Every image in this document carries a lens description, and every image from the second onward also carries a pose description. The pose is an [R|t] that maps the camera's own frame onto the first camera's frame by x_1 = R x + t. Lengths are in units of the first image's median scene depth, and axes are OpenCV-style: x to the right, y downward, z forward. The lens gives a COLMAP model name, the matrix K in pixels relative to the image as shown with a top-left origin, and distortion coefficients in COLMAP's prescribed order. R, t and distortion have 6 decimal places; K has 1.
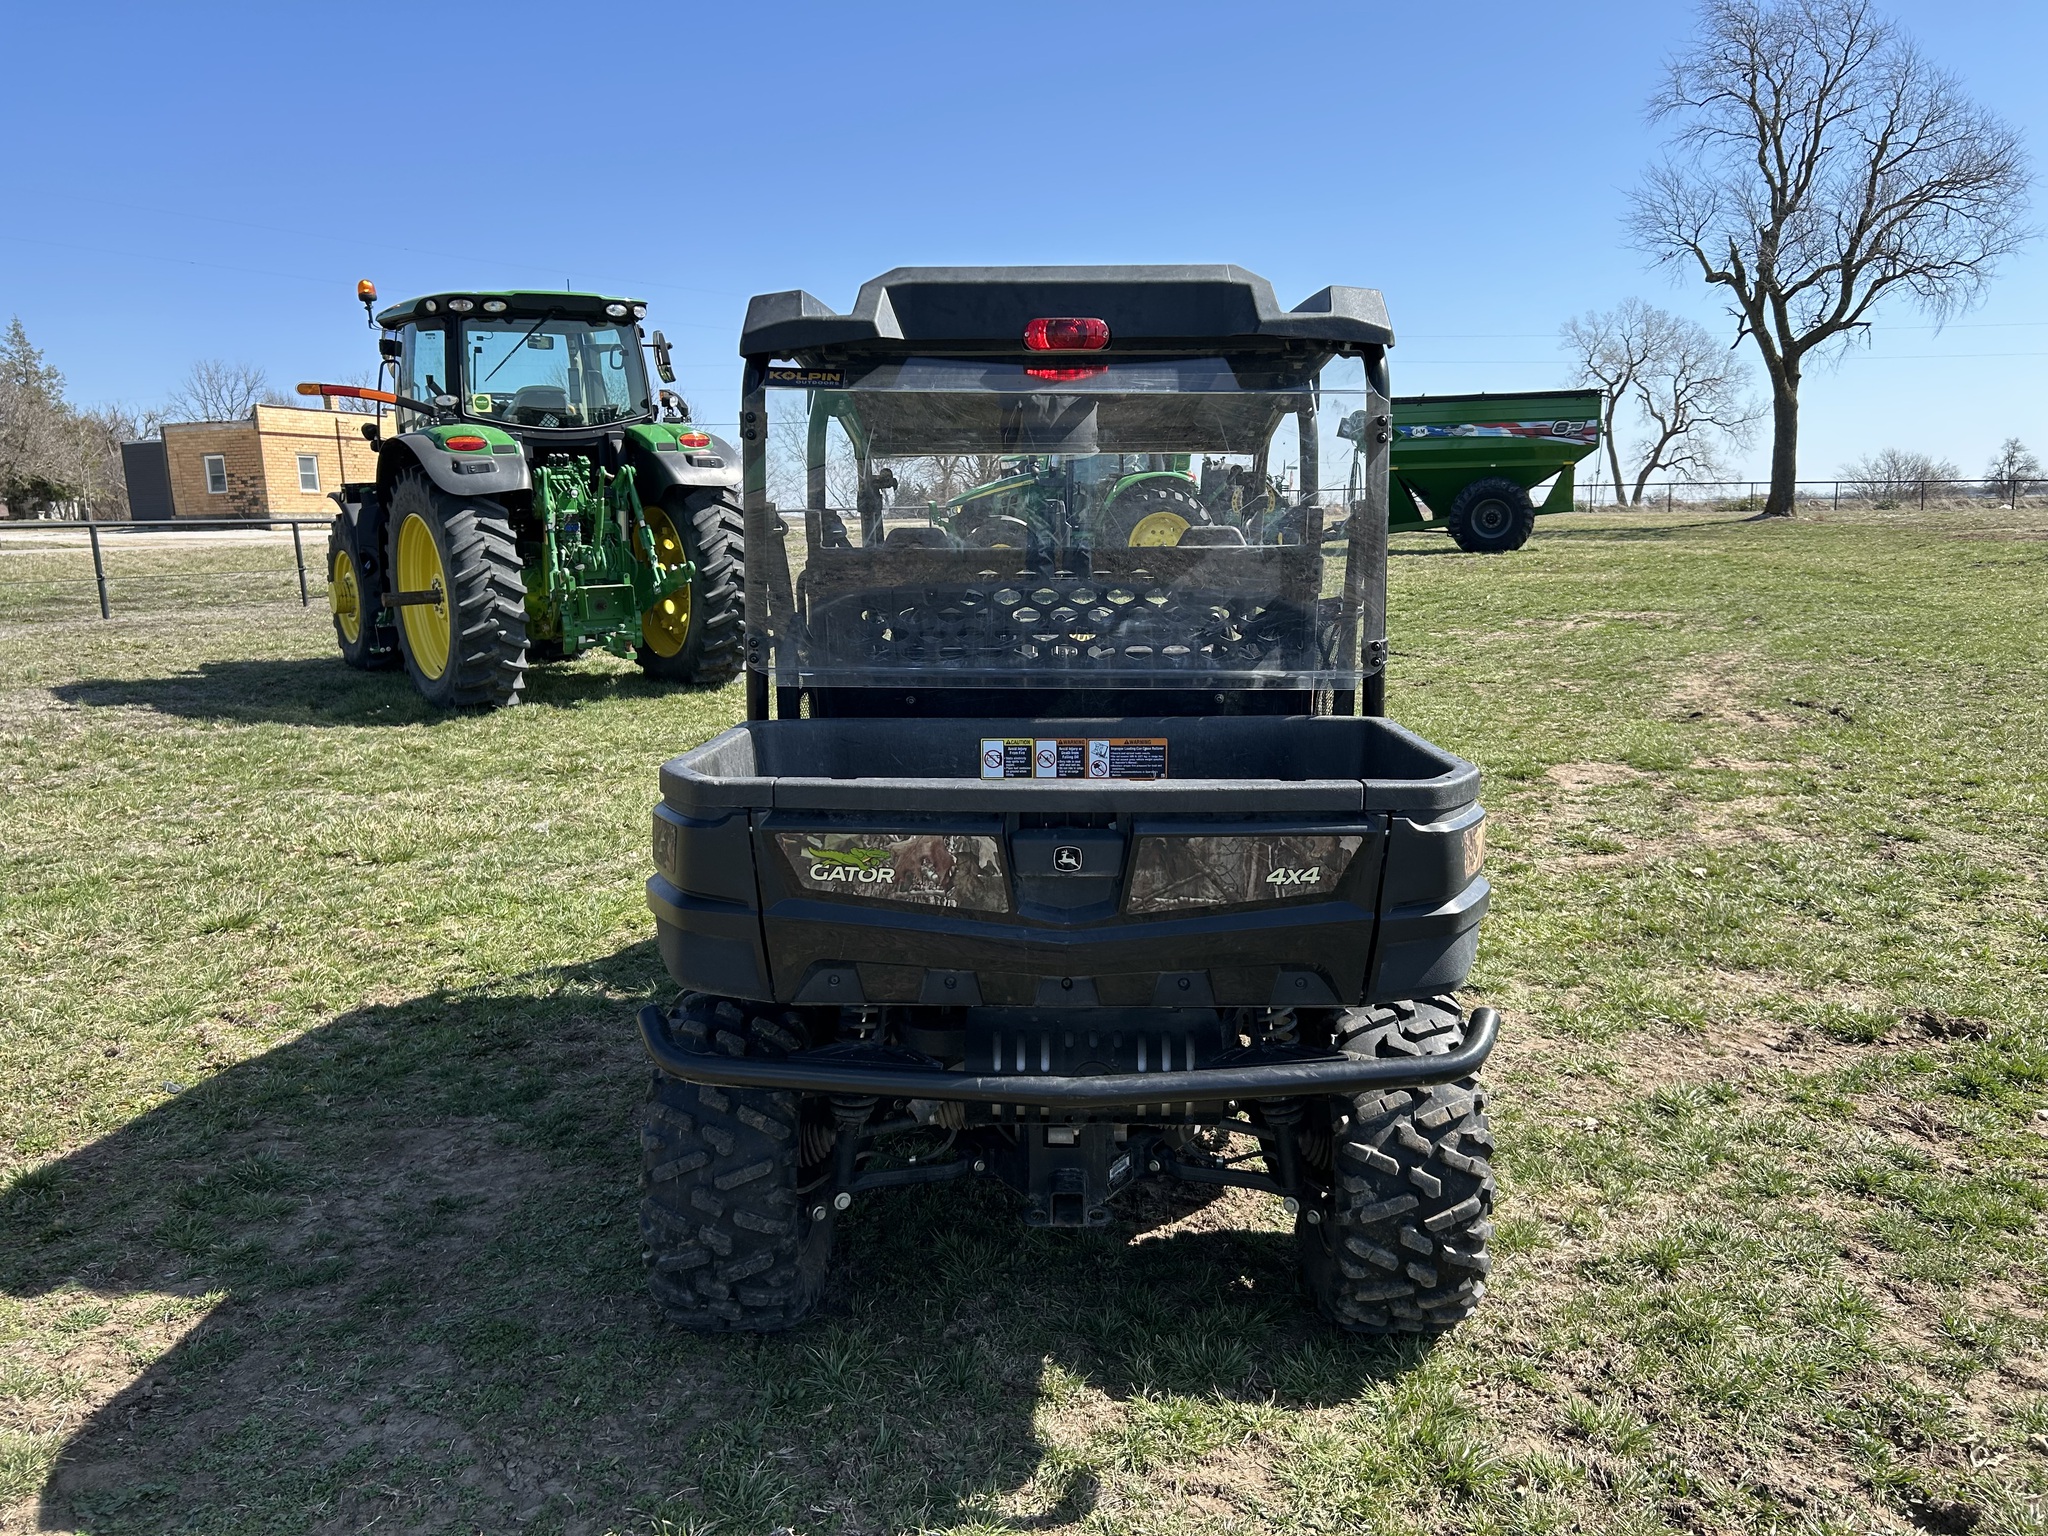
lens RADIAL K [[1544.4, 0, 1044.2], [0, 1544.4, 784.4], [0, 0, 1]] dist [0.061541, -0.066632]
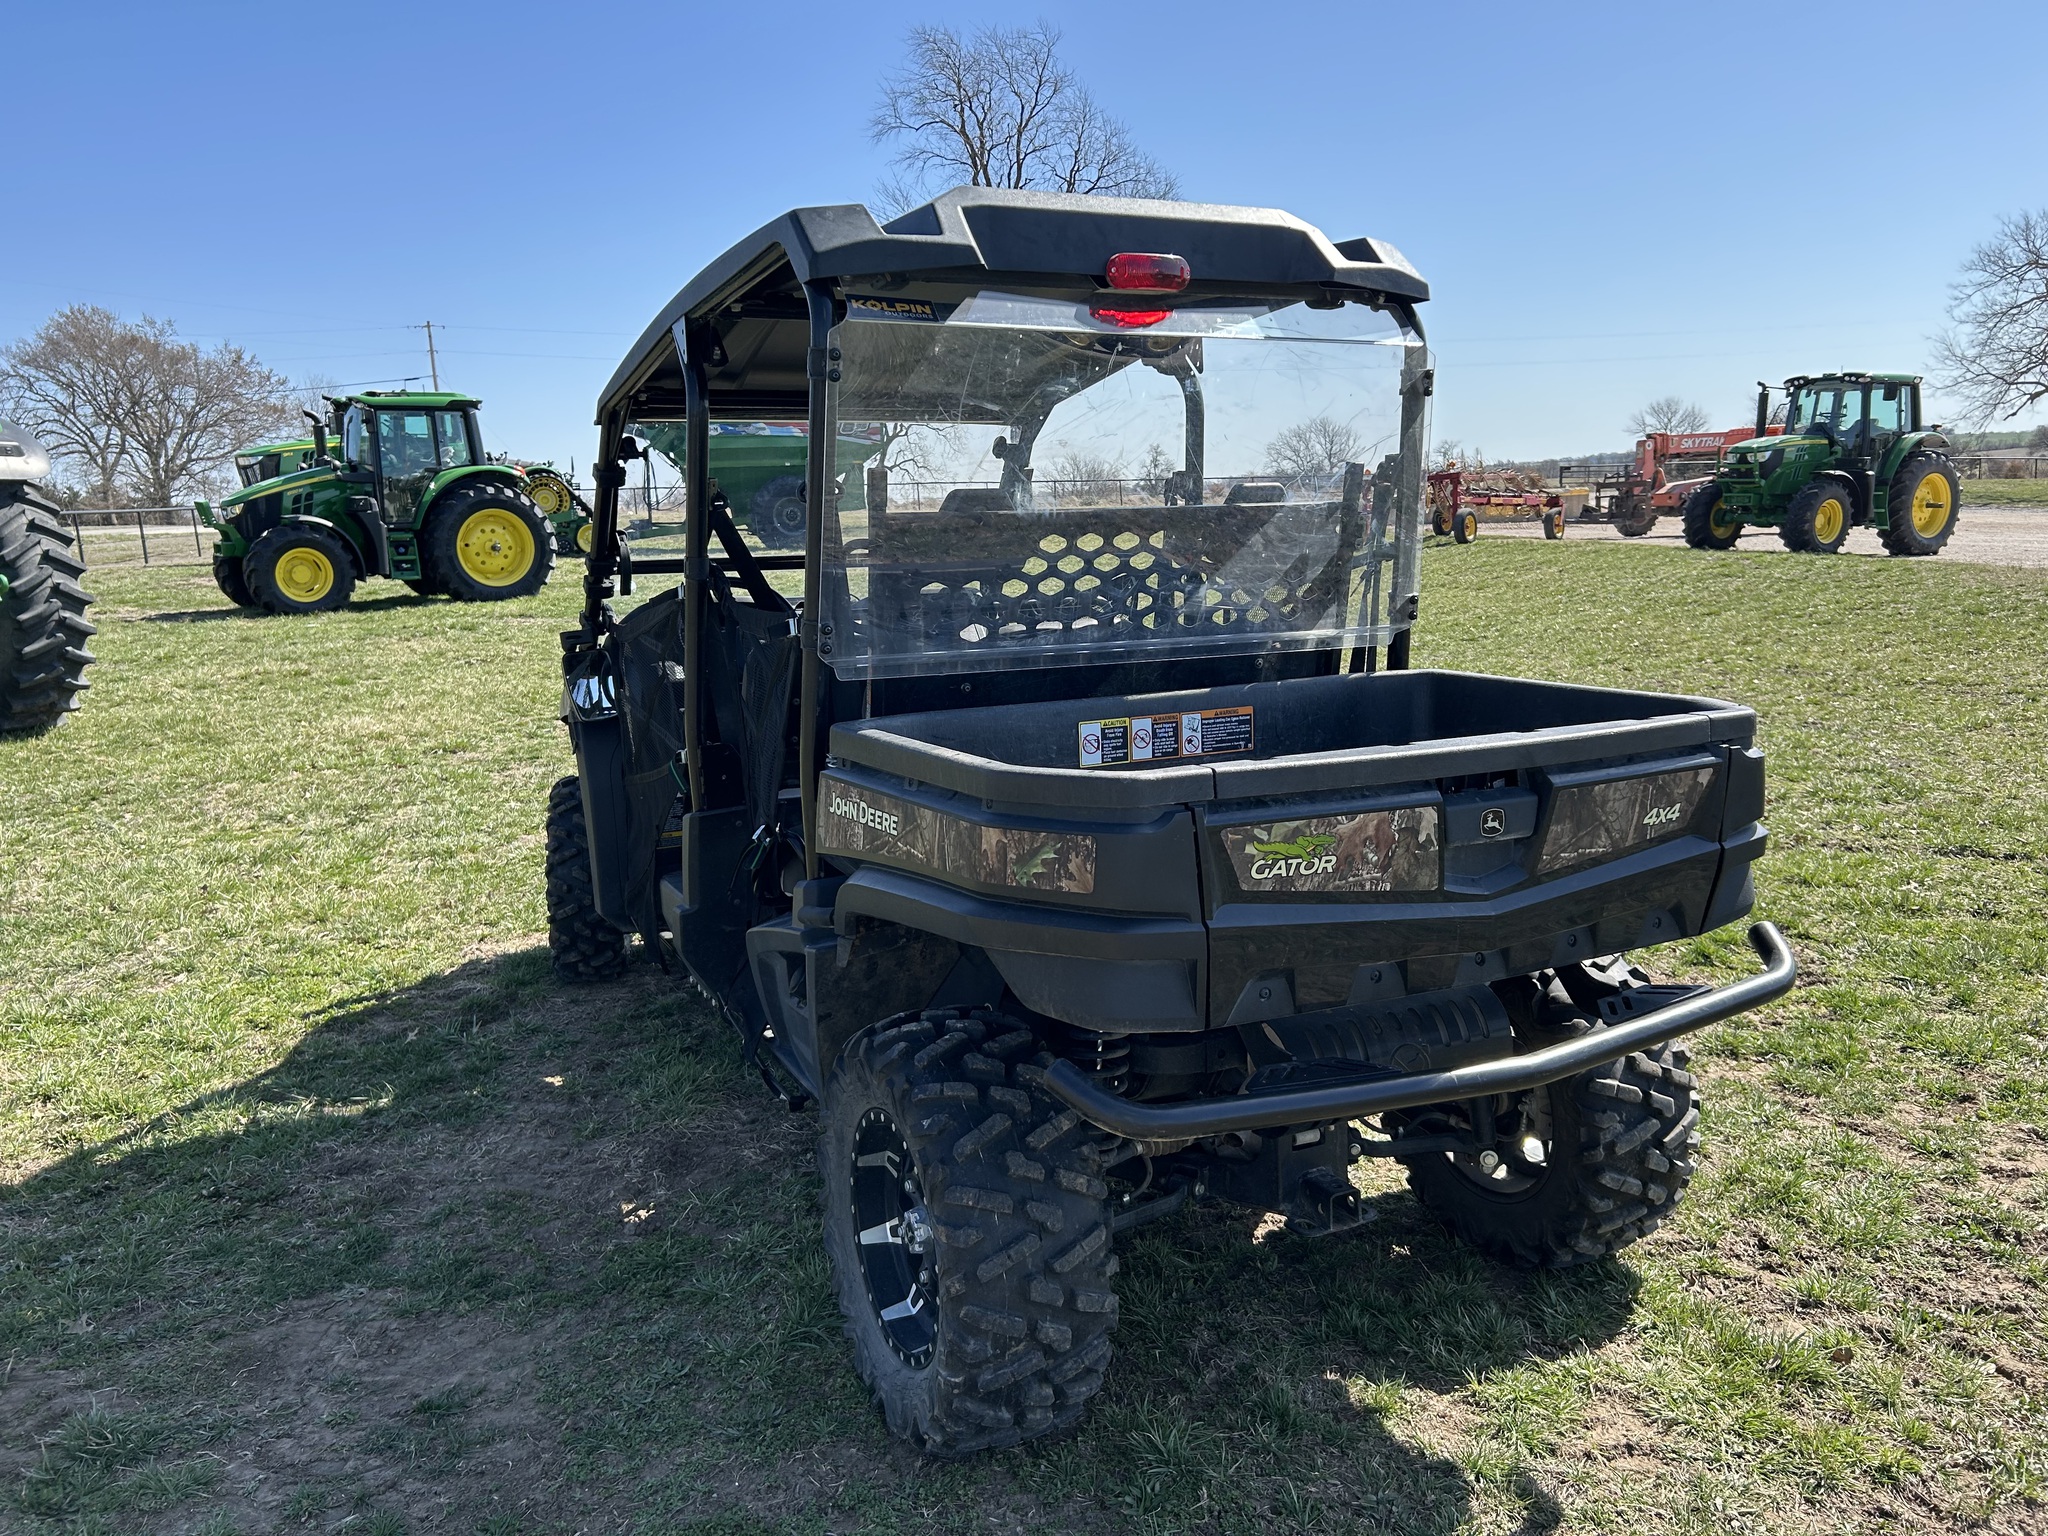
lens RADIAL K [[1544.4, 0, 1039.6], [0, 1544.4, 784.3], [0, 0, 1]] dist [0.061541, -0.066632]
pose [[0.886702, -0.097862, 0.451865, -0.468477], [0.098364, 0.994897, 0.022446, -0.016071], [-0.451756, 0.024544, 0.891804, 0.210931]]
